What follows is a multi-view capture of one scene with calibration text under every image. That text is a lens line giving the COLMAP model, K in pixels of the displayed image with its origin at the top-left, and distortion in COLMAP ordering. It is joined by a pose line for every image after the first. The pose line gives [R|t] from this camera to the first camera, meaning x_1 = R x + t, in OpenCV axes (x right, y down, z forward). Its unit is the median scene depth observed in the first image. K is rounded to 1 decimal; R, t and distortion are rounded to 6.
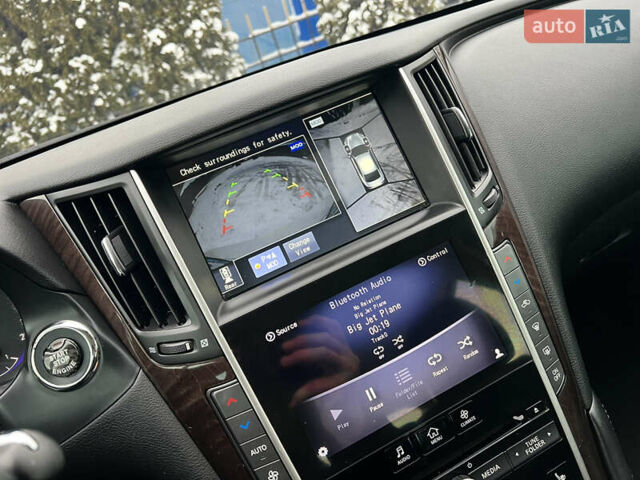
lens RADIAL K [[502.9, 0, 324.3], [0, 502.9, 237.4], [0, 0, 1]] dist [0.008306, -0.006105]
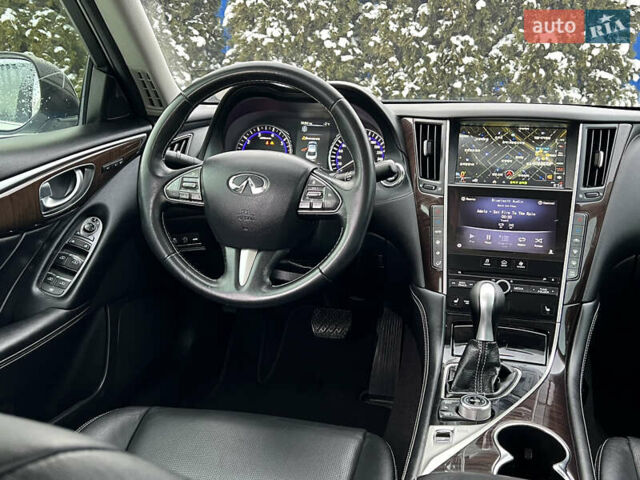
lens RADIAL K [[744.9, 0, 320.0], [0, 744.9, 240.0], [0, 0, 1]] dist [0.172967, -0.531780]
pose [[0.774989, 0.423747, -0.468861, 0.987032], [-0.466916, 0.883888, 0.027066, 0.514890], [0.425890, 0.197943, 0.882857, -2.142416]]
